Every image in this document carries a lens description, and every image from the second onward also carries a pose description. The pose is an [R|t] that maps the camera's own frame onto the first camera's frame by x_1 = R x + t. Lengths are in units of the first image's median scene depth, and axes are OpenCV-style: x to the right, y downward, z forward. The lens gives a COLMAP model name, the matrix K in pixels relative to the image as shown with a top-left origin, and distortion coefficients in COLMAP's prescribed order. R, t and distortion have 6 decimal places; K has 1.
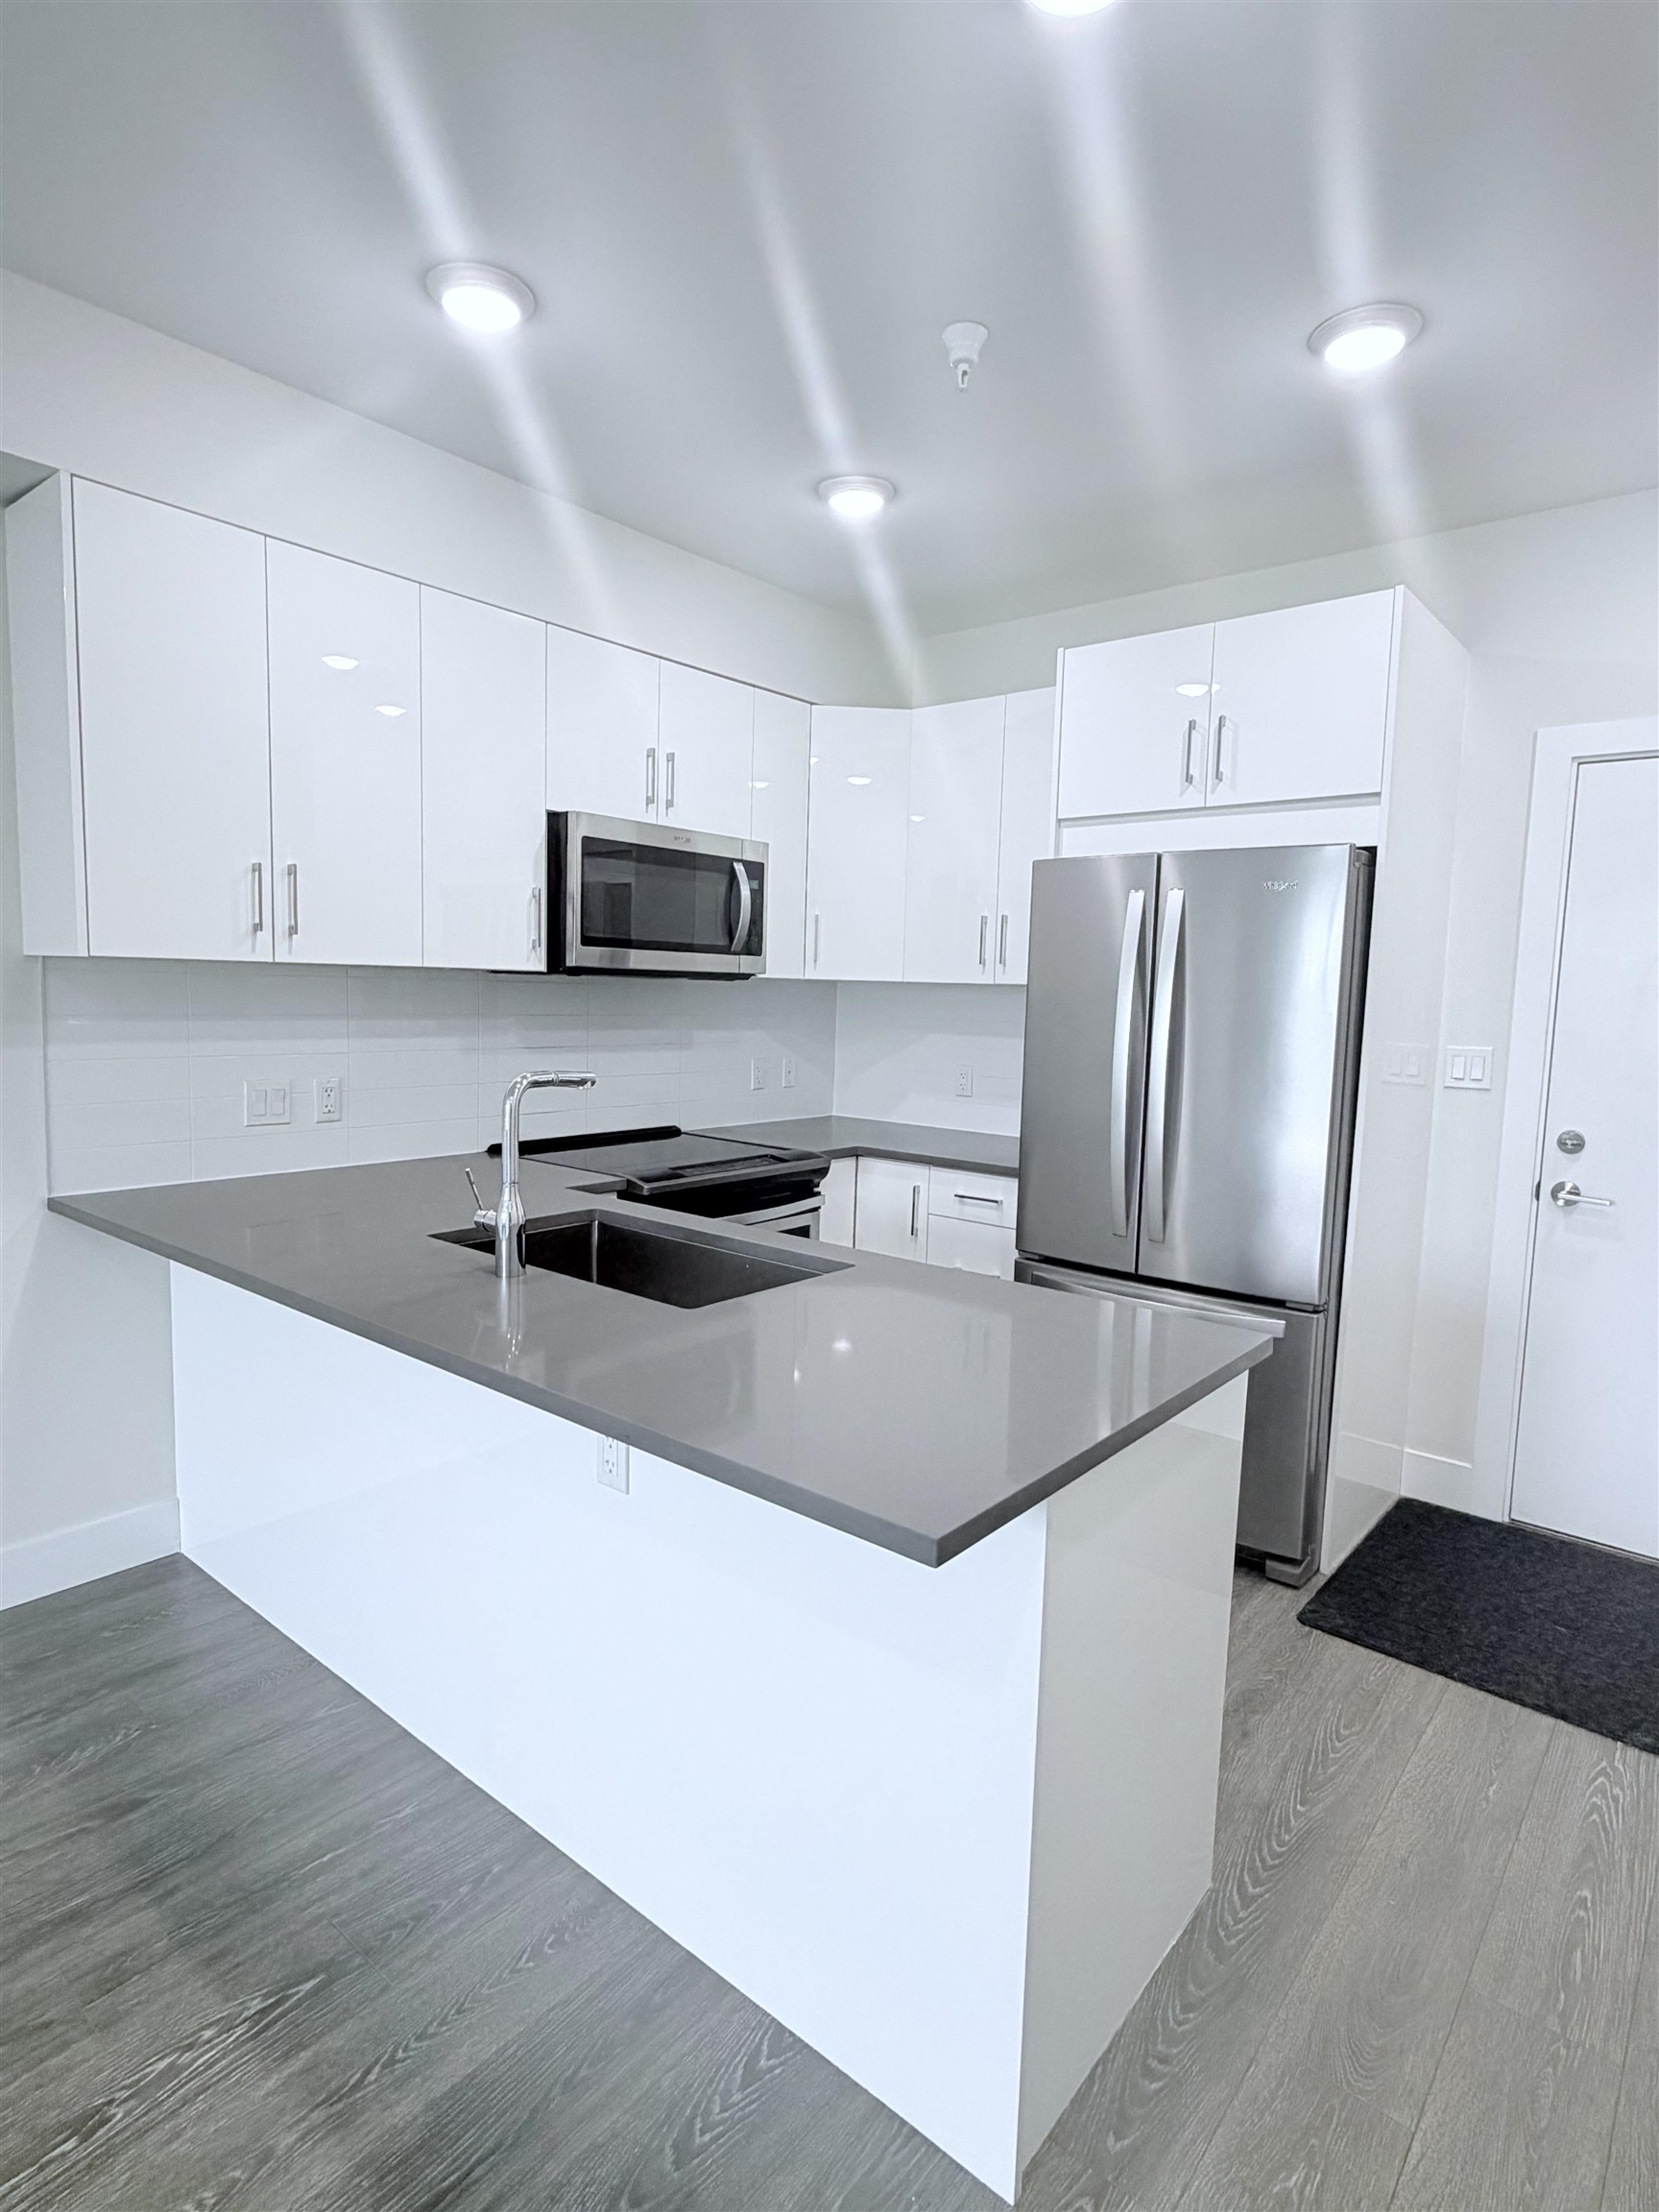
lens RADIAL K [[1164.3, 0, 840.5], [0, 1164.3, 1101.6], [0, 0, 1]] dist [0.002022, -0.000078]
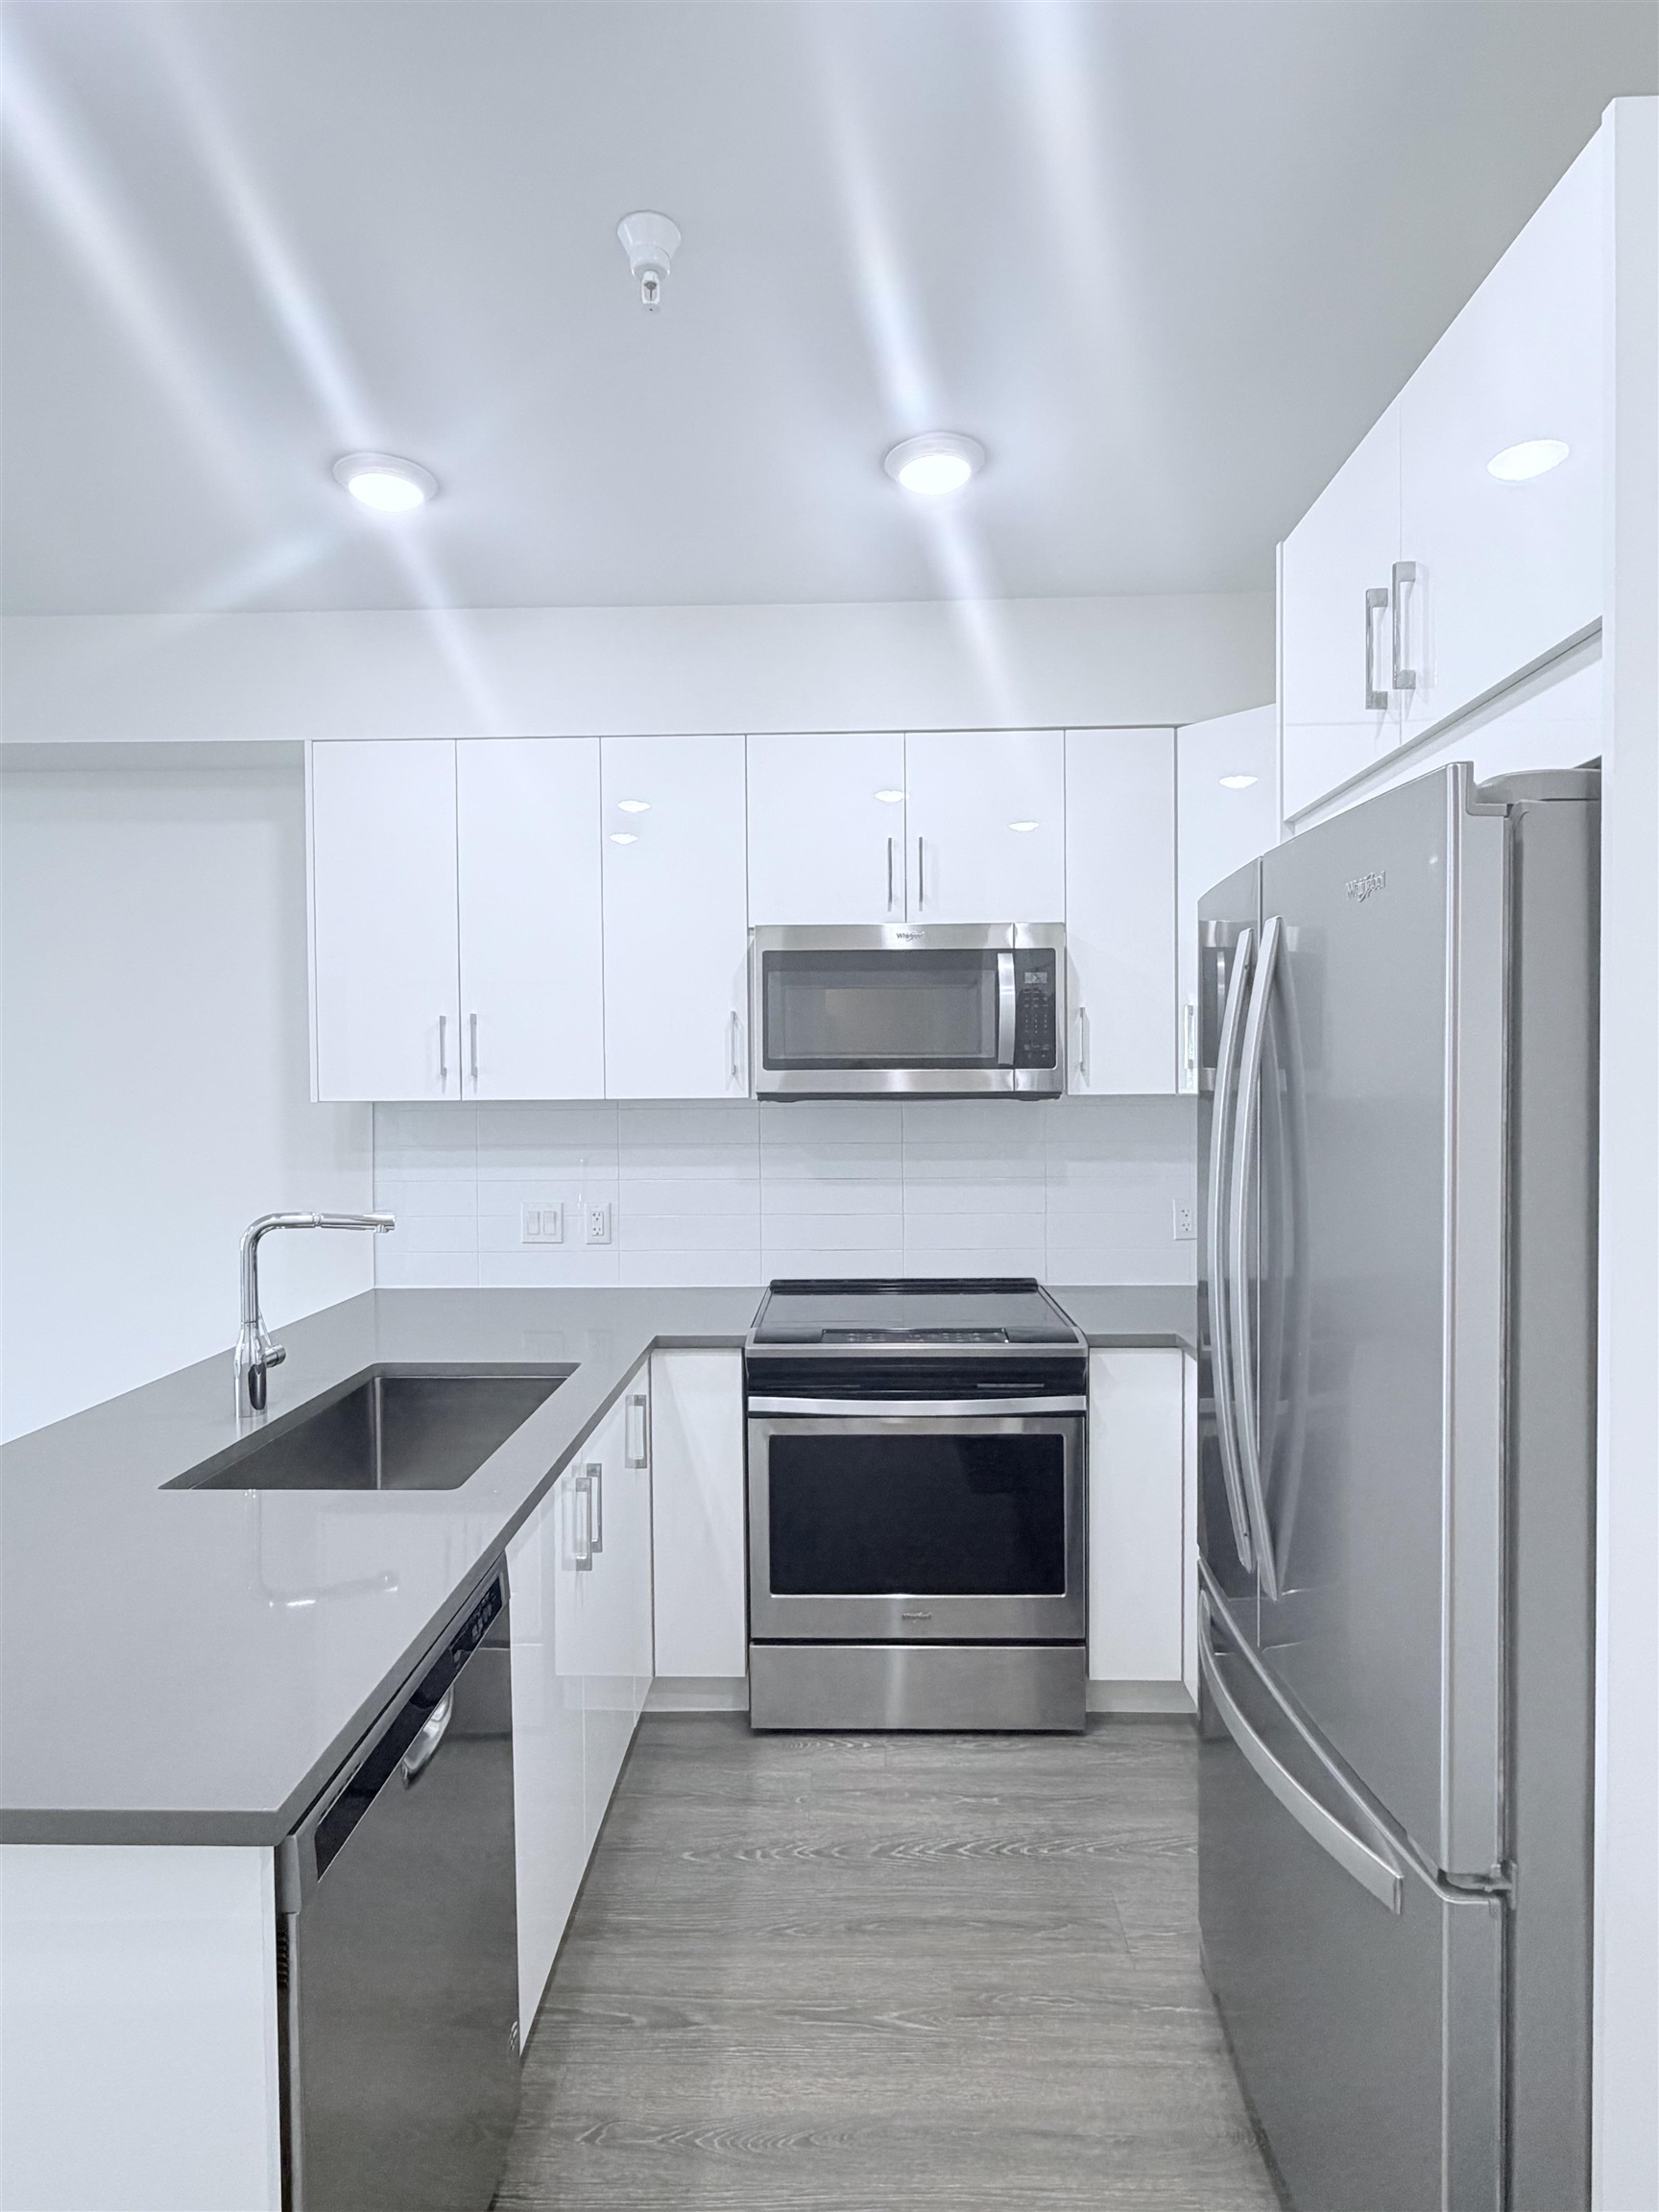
lens RADIAL K [[1158.7, 0, 824.6], [0, 1158.7, 1113.4], [0, 0, 1]] dist [-0.000420, -0.000488]
pose [[0.615668, -0.014775, -0.787867, 0.513503], [-0.052058, 0.996877, -0.059375, -0.048089], [0.786284, 0.077570, 0.612976, 0.479590]]
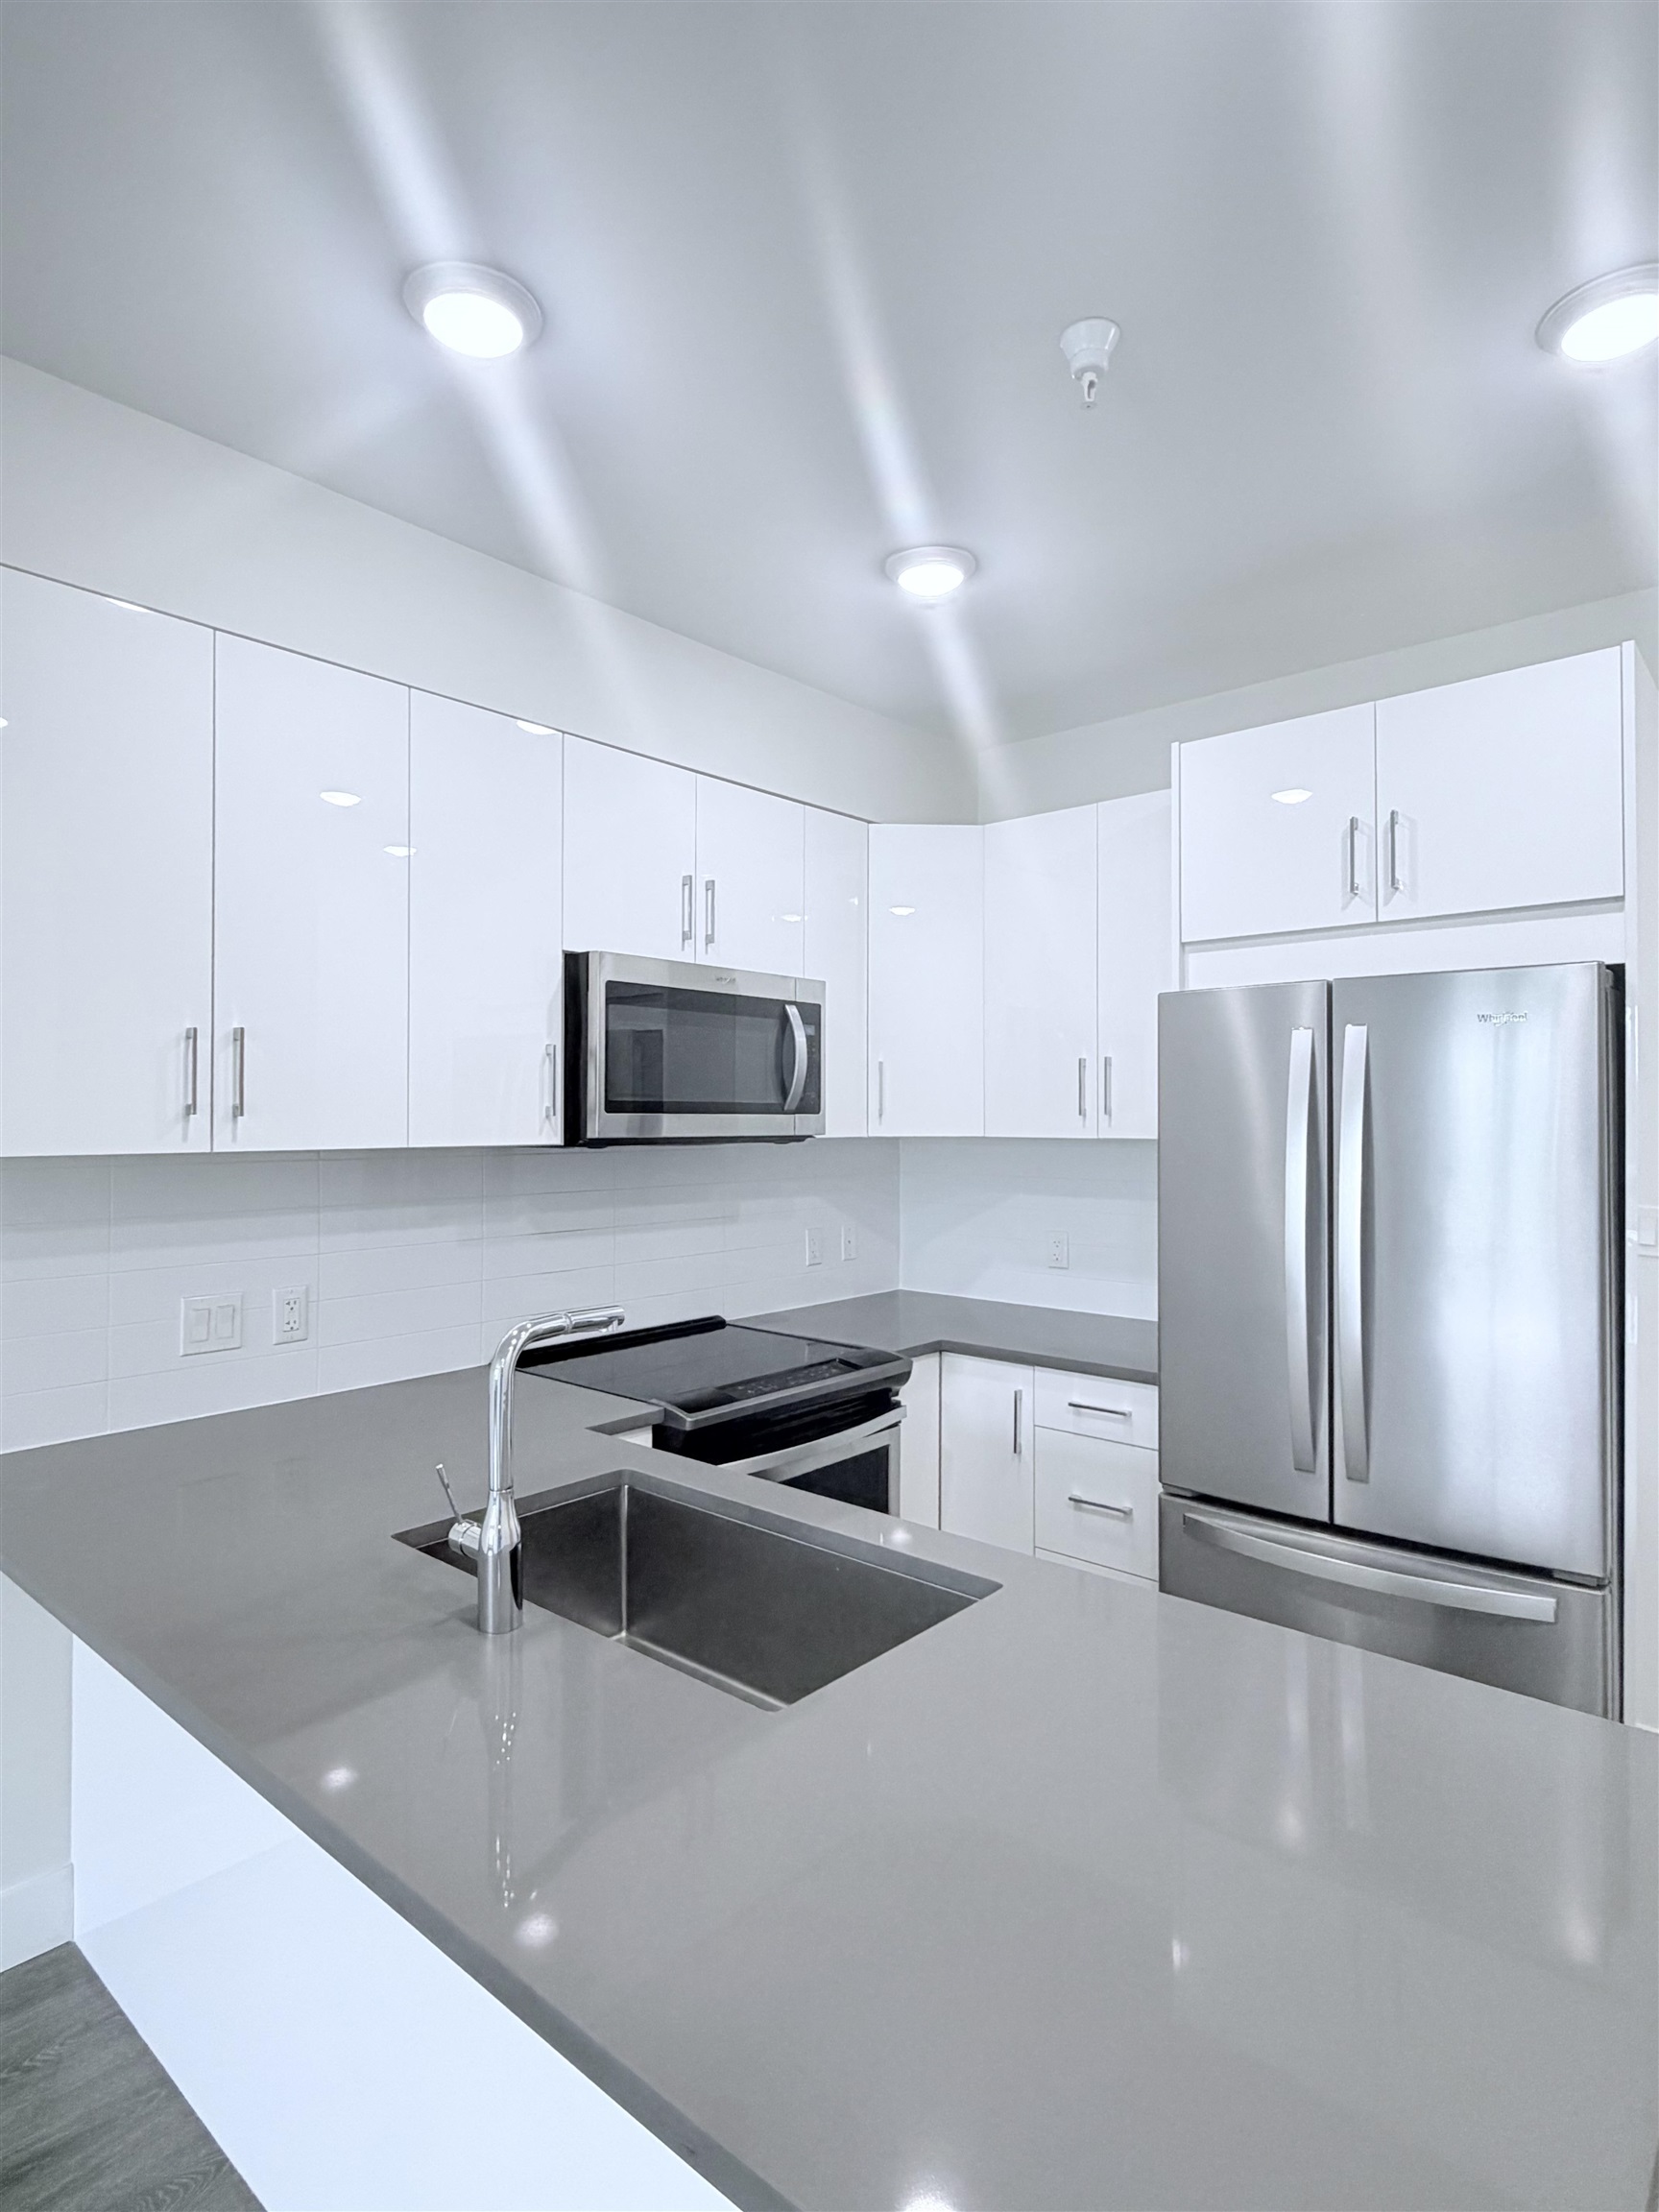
lens RADIAL K [[1164.3, 0, 840.5], [0, 1164.3, 1101.6], [0, 0, 1]] dist [0.002022, -0.000078]
pose [[0.999381, -0.027666, -0.021750, -0.039701], [0.025088, 0.993508, -0.110961, -0.046355], [0.024678, 0.110347, 0.993587, 0.190896]]
